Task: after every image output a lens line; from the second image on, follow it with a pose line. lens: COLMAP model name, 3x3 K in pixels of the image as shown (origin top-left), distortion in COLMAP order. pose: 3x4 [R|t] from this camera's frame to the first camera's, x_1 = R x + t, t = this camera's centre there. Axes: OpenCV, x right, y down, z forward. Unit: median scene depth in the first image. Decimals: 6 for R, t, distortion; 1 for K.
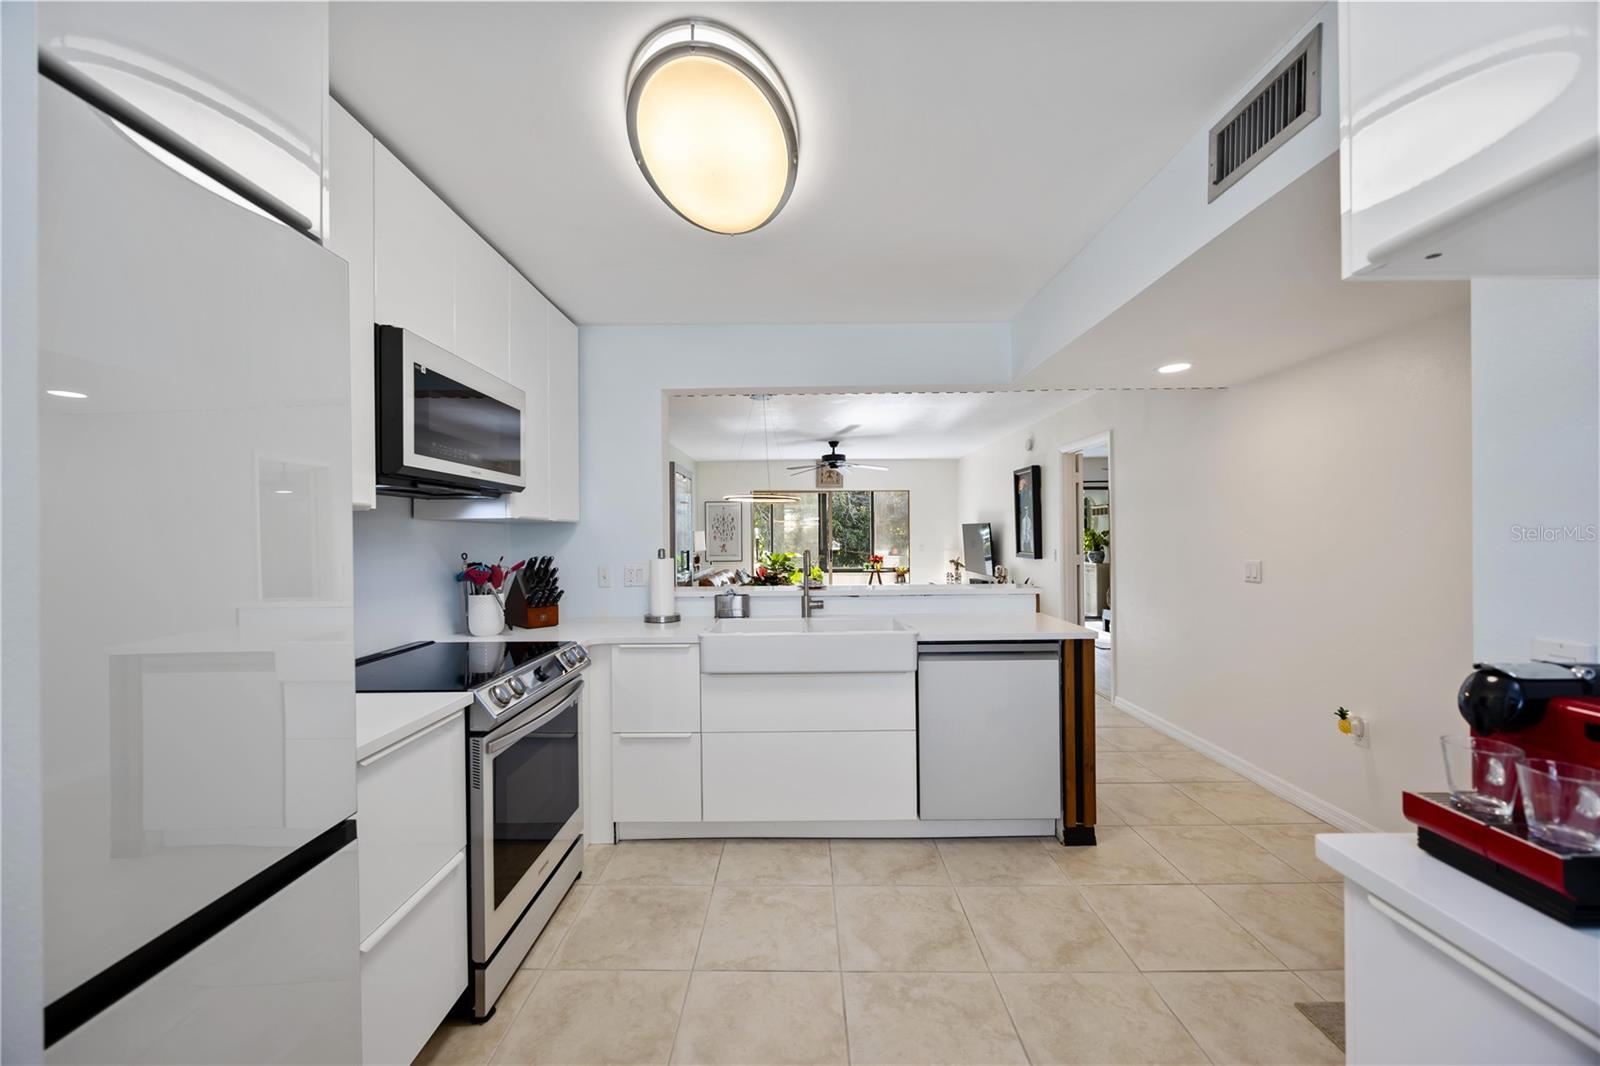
lens RADIAL K [[643.4, 0, 787.9], [0, 643.4, 526.9], [0, 0, 1]] dist [0.008379, -0.002339]
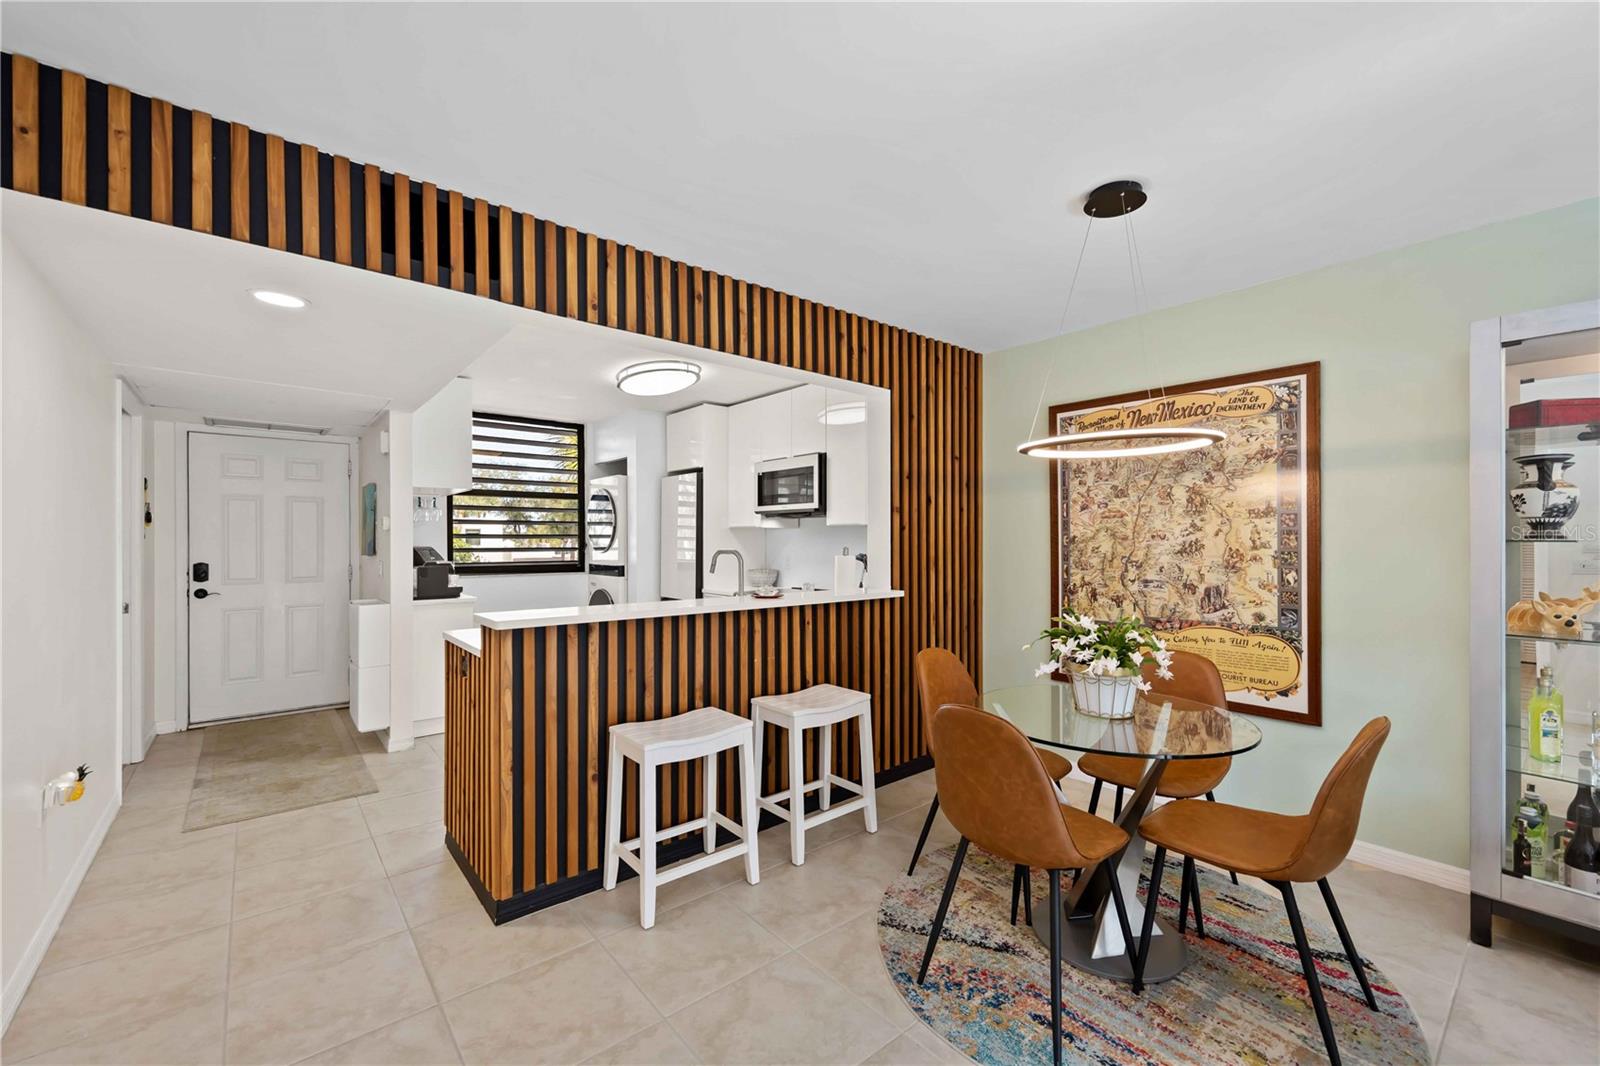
lens RADIAL K [[643.4, 0, 797.9], [0, 643.4, 541.3], [0, 0, 1]] dist [0.008379, -0.002339]
pose [[-0.764698, 0.013036, -0.644257, 0.230811], [0.015541, 0.999878, 0.001786, 0.009874], [0.644201, -0.008646, -0.764807, 0.702032]]
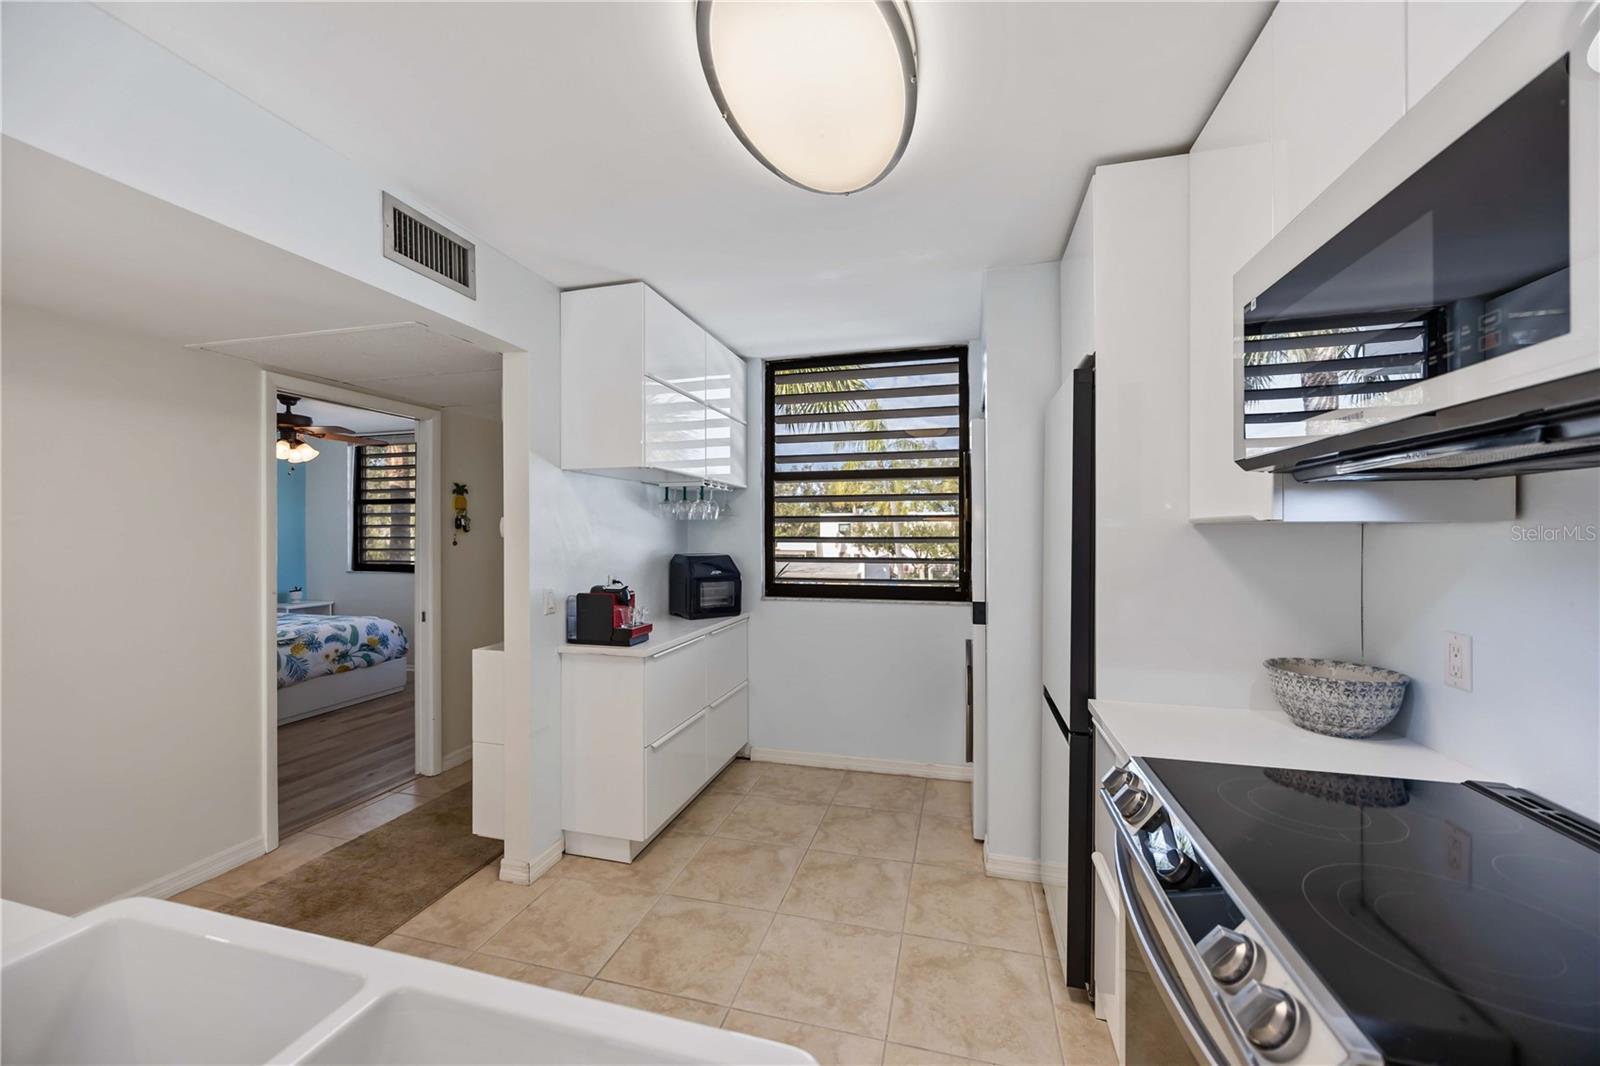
lens RADIAL K [[612.9, 0, 796.3], [0, 612.9, 531.4], [0, 0, 1]] dist [-0.003688, 0.000595]
pose [[-0.966743, 0.014042, 0.255365, -0.046307], [0.010264, 0.999817, -0.016120, 0.001535], [-0.255545, -0.012963, -0.966710, 0.403413]]
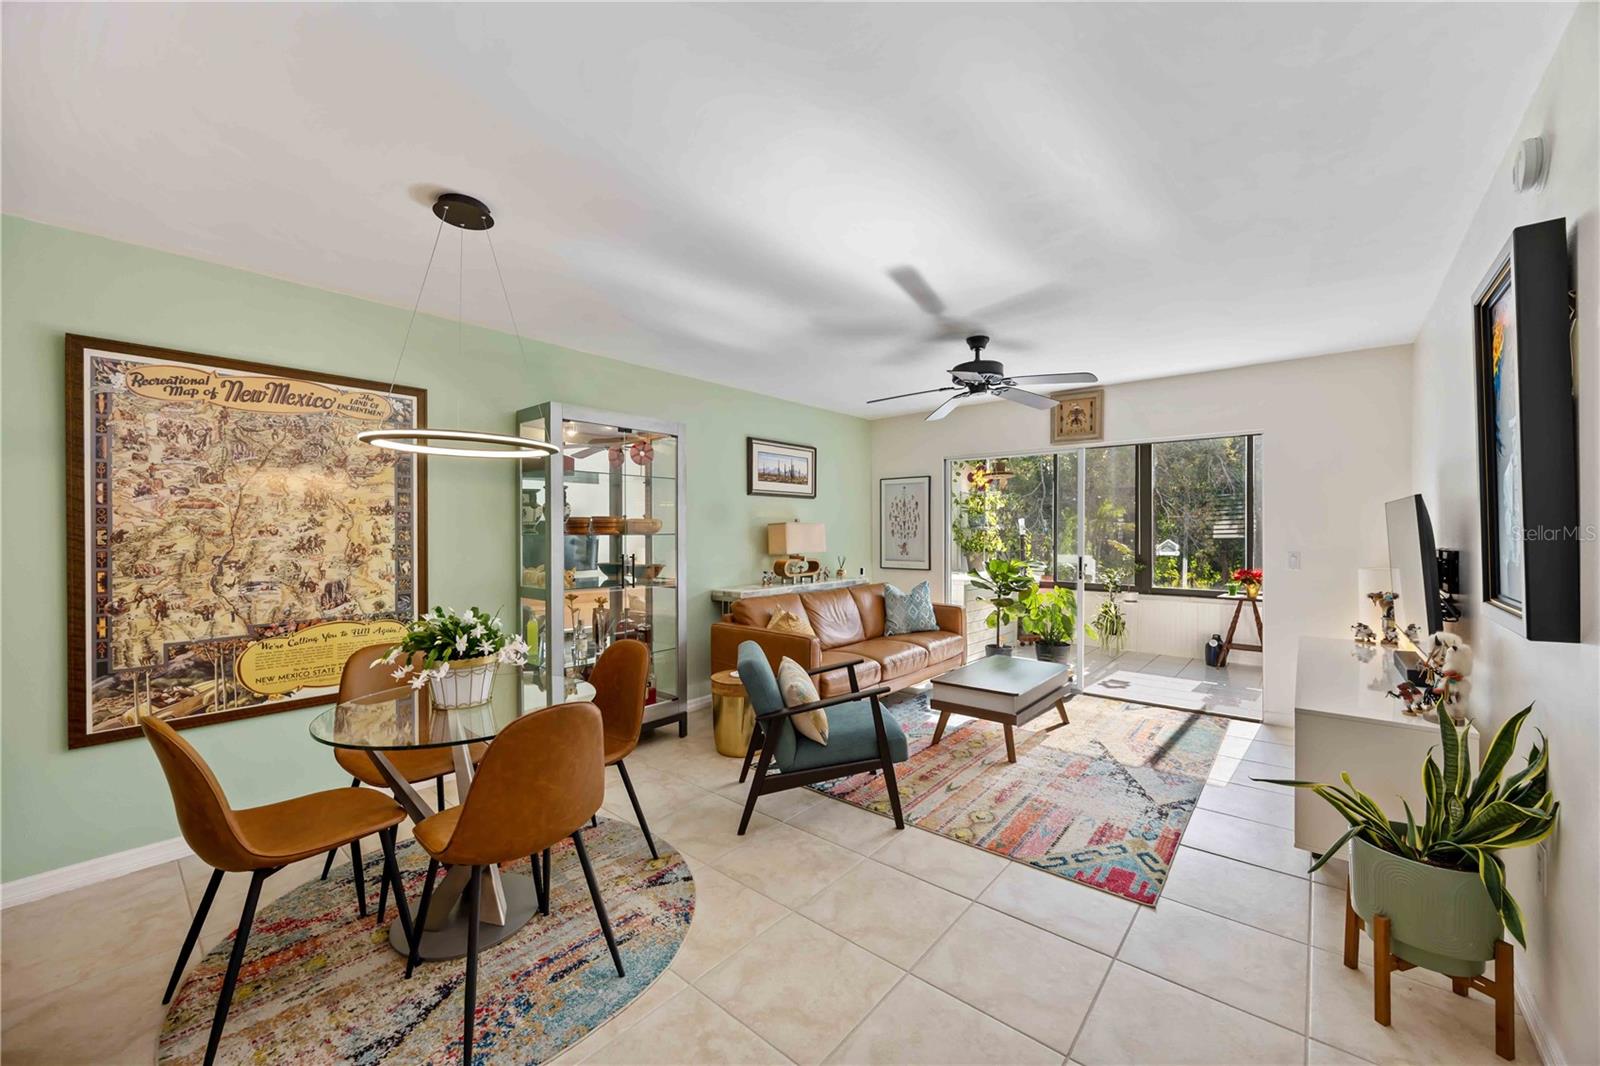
lens RADIAL K [[612.9, 0, 799.2], [0, 612.9, 530.5], [0, 0, 1]] dist [-0.003688, 0.000595]
pose [[0.761668, 0.008975, -0.647905, 0.240489], [0.000703, 0.999892, 0.014678, 0.006066], [0.647967, -0.011635, 0.761580, 0.496234]]
